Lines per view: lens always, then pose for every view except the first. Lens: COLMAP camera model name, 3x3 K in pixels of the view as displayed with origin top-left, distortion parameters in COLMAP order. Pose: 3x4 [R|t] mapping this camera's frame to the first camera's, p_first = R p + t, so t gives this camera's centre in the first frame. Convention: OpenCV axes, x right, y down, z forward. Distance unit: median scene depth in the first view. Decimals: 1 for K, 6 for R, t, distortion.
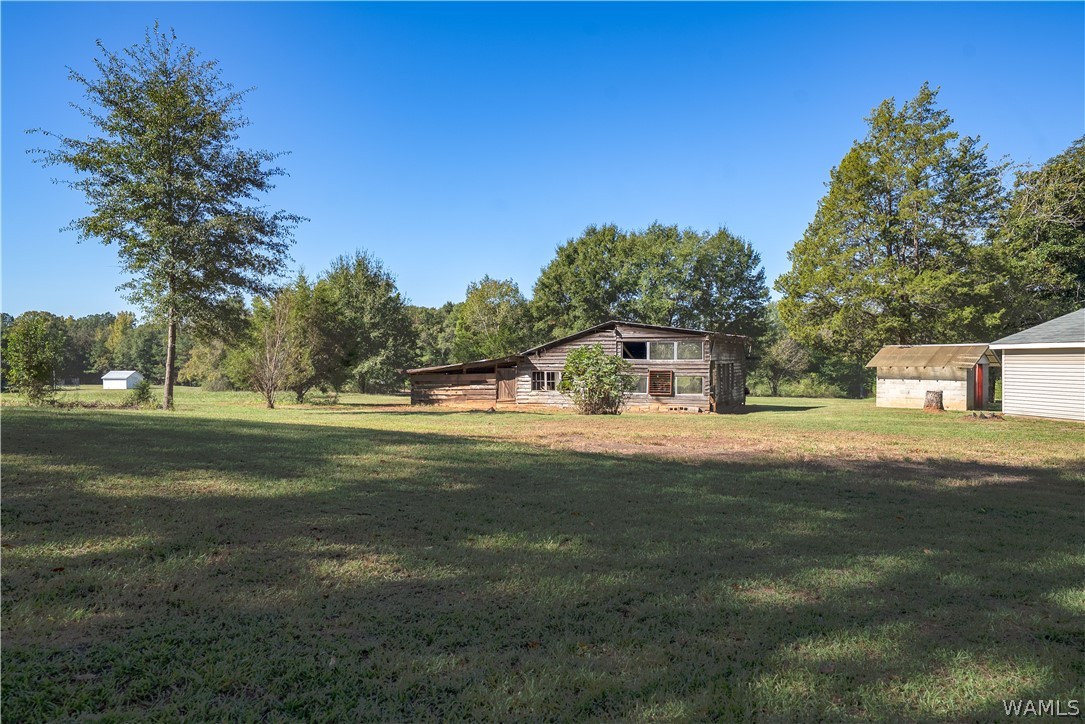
lens RADIAL K [[779.2, 0, 542.5], [0, 779.2, 362.0], [0, 0, 1]] dist [0.030323, 0.000325]
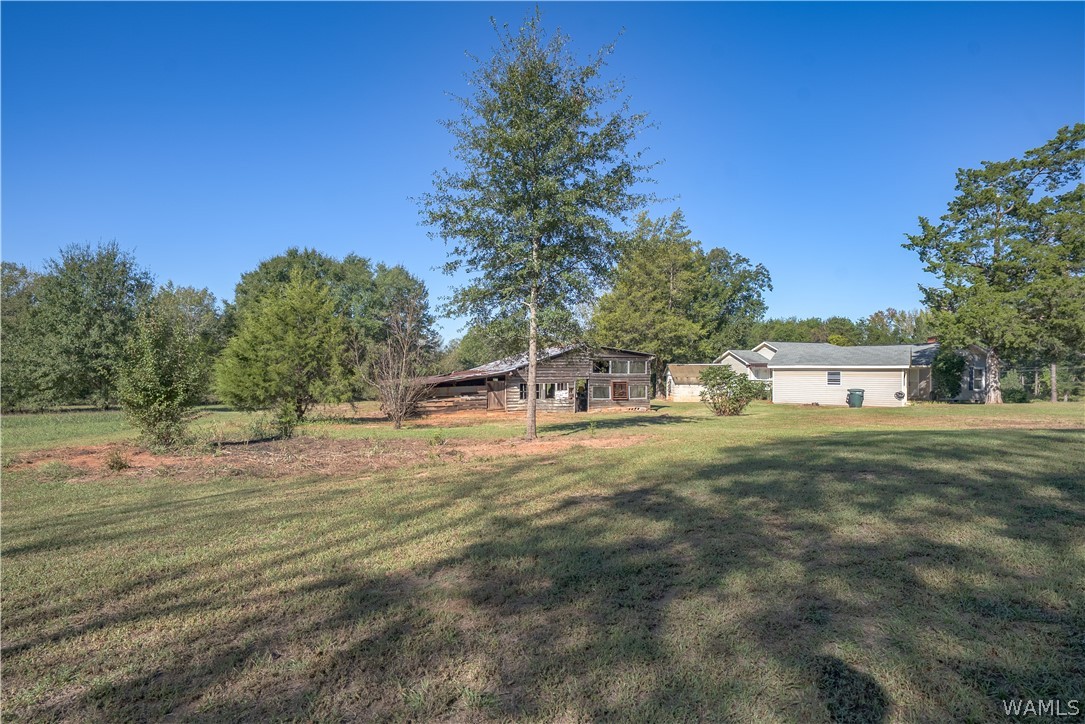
lens RADIAL K [[584.9, 0, 542.5], [0, 584.9, 362.0], [0, 0, 1]] dist [0.001069, 0.000133]
pose [[0.681320, 0.011521, 0.731895, -0.623643], [-0.004319, 0.999922, -0.011720, -0.009757], [-0.731973, 0.004823, 0.681316, 0.366787]]
